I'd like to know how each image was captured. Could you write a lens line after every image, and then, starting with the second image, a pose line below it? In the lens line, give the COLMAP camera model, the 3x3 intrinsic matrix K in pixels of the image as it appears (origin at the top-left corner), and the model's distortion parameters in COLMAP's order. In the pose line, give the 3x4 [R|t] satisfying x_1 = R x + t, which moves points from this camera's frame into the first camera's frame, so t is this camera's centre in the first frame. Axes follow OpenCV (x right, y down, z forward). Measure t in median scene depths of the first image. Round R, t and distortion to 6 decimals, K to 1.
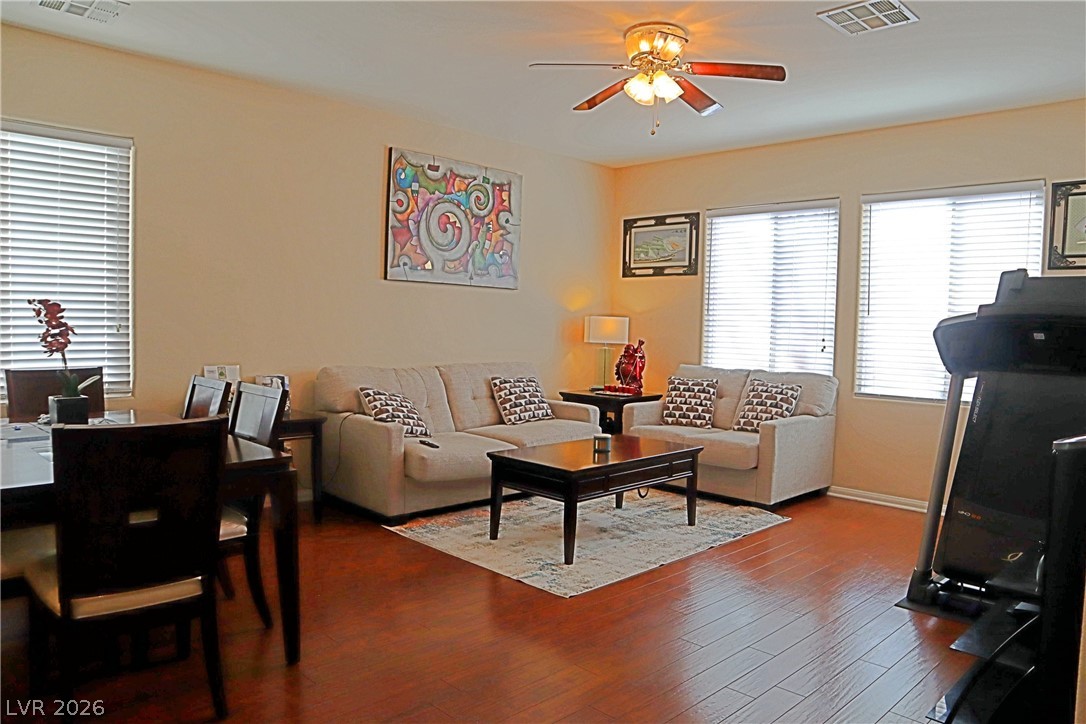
lens RADIAL K [[753.0, 0, 545.9], [0, 753.0, 368.5], [0, 0, 1]] dist [-0.128468, 0.078569]
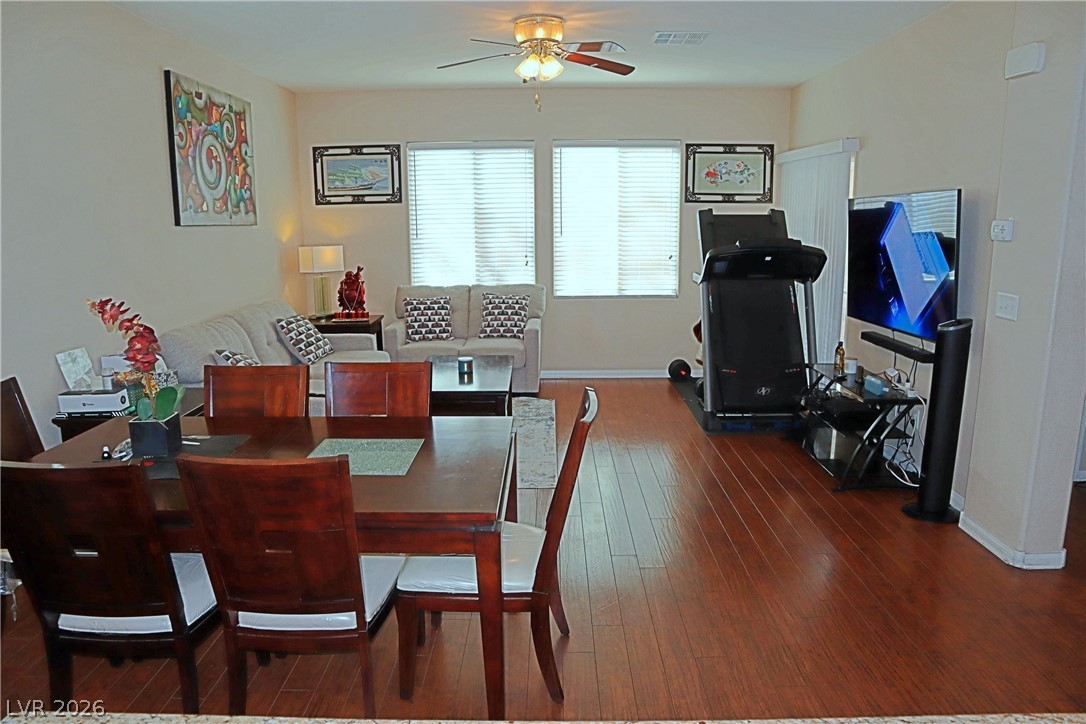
lens RADIAL K [[753.0, 0, 545.9], [0, 753.0, 368.5], [0, 0, 1]] dist [-0.128468, 0.078569]
pose [[0.708170, -0.169691, 0.685347, -0.476321], [0.068054, 0.982574, 0.172964, -0.066302], [-0.702754, -0.075848, 0.707378, 0.066493]]
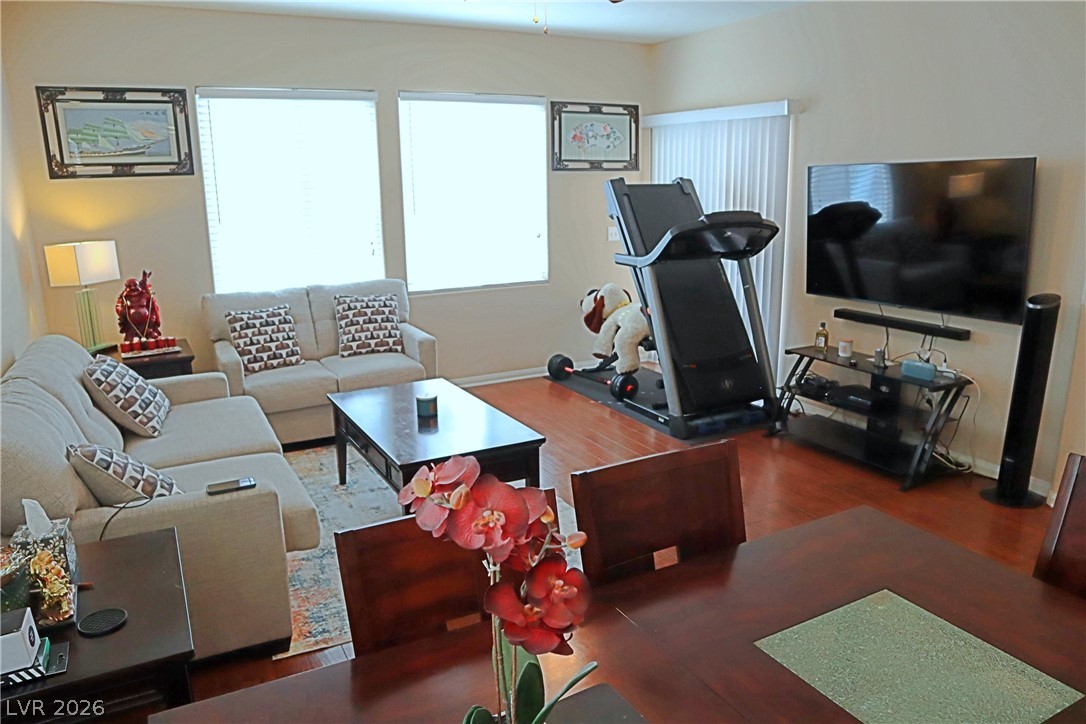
lens RADIAL K [[753.0, 0, 545.9], [0, 753.0, 368.5], [0, 0, 1]] dist [-0.128468, 0.078569]
pose [[0.285887, -0.256557, 0.923281, -0.467277], [0.081274, 0.966514, 0.243405, -0.093686], [-0.954811, 0.005452, 0.297165, 0.478743]]
